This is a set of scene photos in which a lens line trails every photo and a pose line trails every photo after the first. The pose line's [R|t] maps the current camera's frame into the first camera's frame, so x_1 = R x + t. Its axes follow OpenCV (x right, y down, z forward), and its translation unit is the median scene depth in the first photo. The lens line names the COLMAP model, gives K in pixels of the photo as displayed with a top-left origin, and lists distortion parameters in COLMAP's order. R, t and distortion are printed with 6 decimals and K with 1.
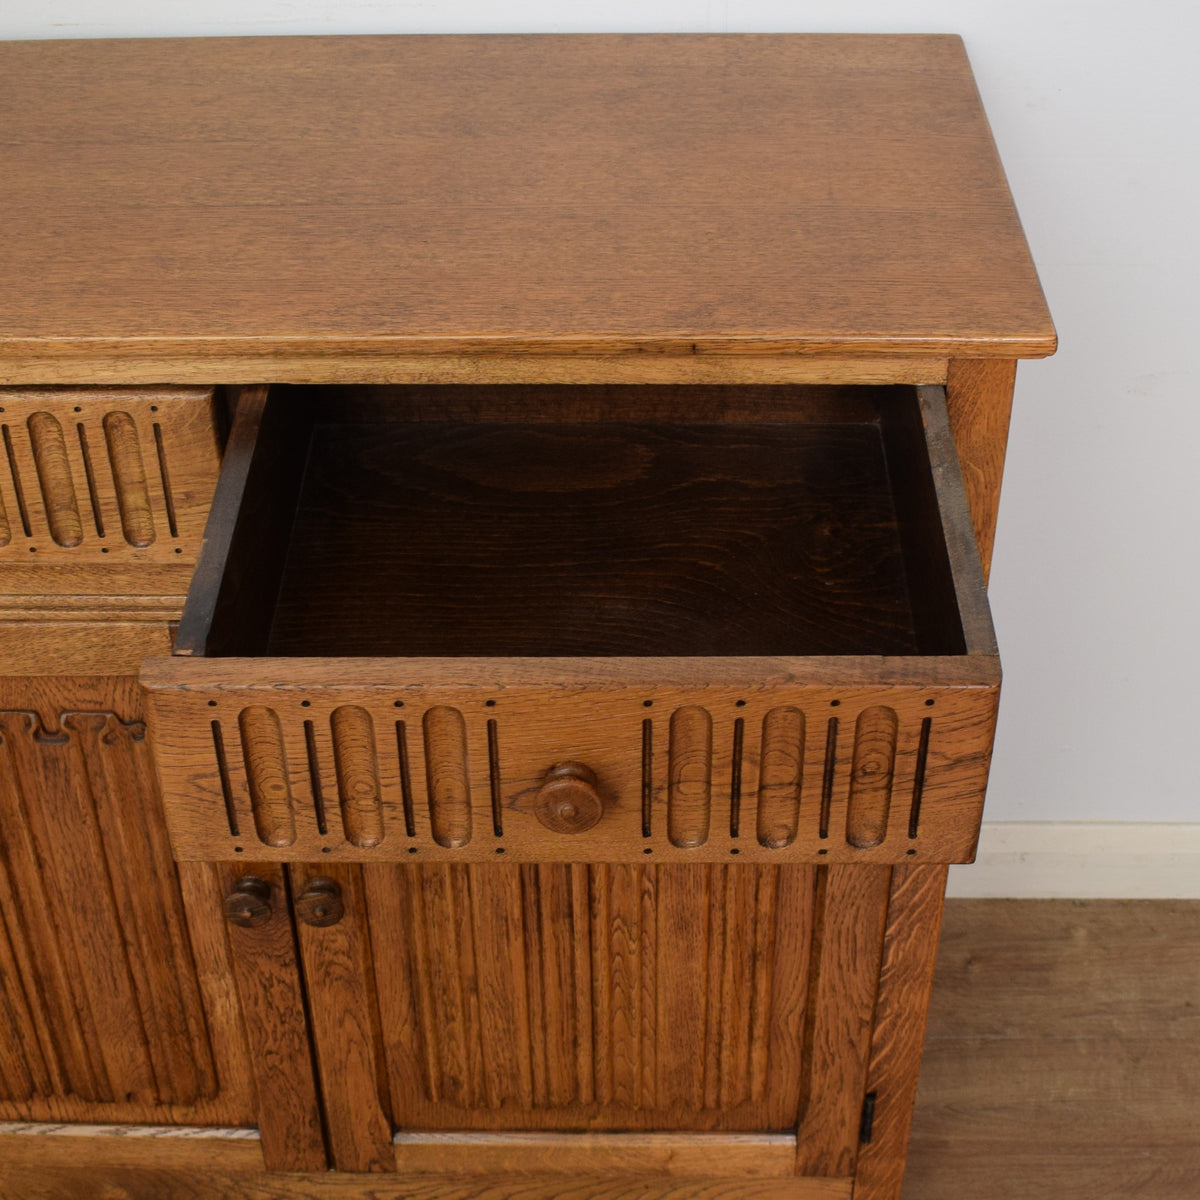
lens RADIAL K [[2058.2, 0, 602.6], [0, 2058.2, 677.8], [0, 0, 1]] dist [-0.098572, 0.018260]
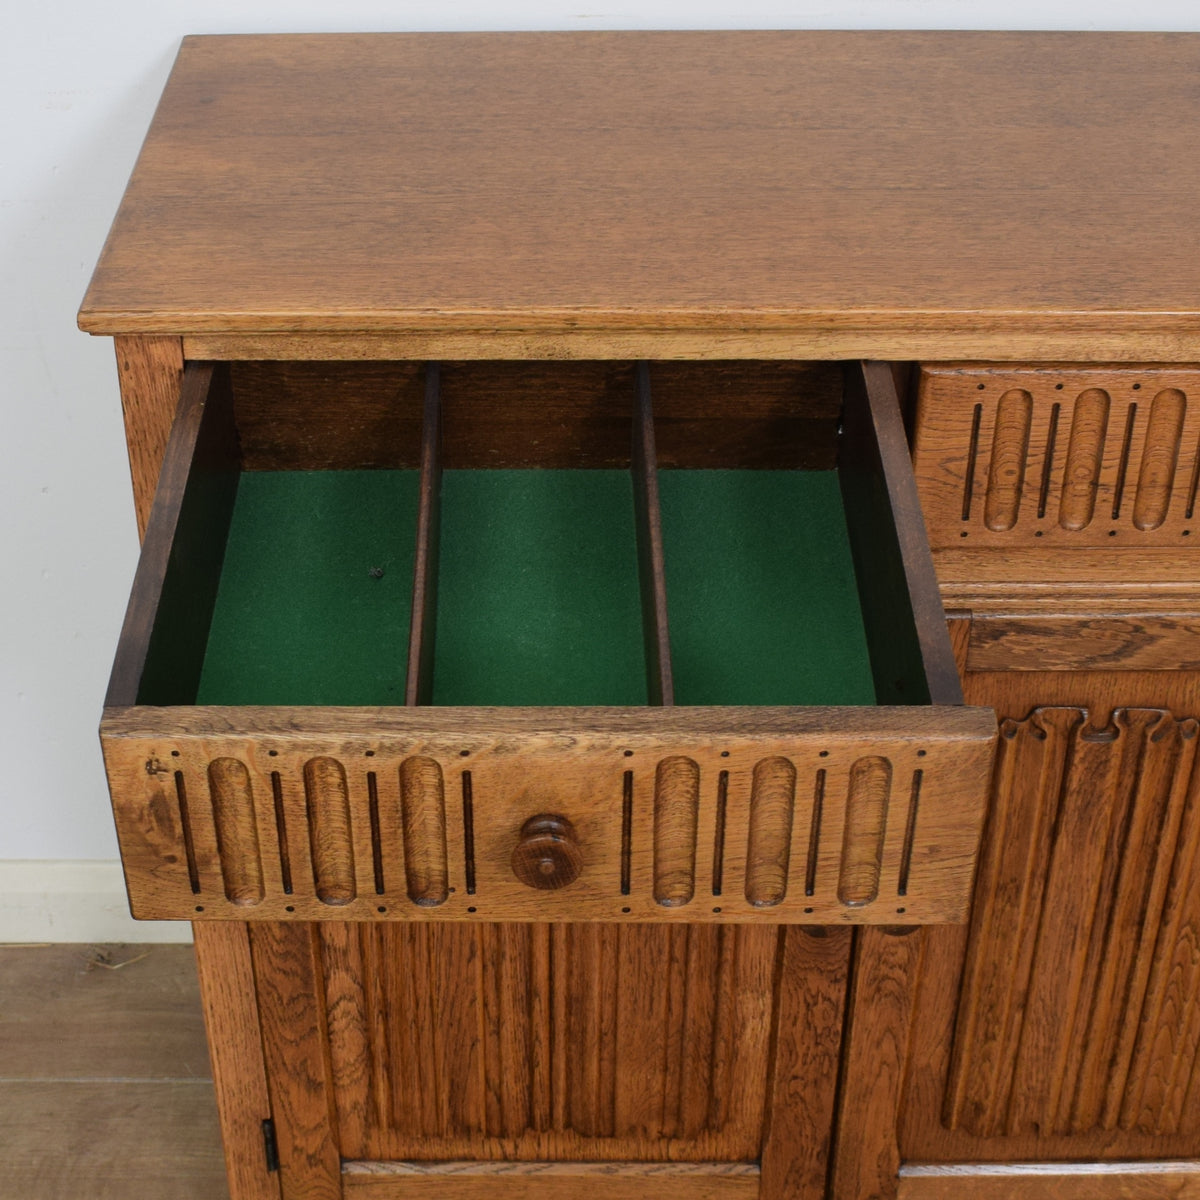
lens RADIAL K [[2253.8, 0, 547.5], [0, 2253.8, 715.2], [0, 0, 1]] dist [-0.084470, -0.049966]
pose [[0.999917, -0.005064, 0.011880, -0.301006], [0.005501, 0.999300, -0.037012, 0.053301], [-0.011684, 0.037075, 0.999244, -0.060853]]
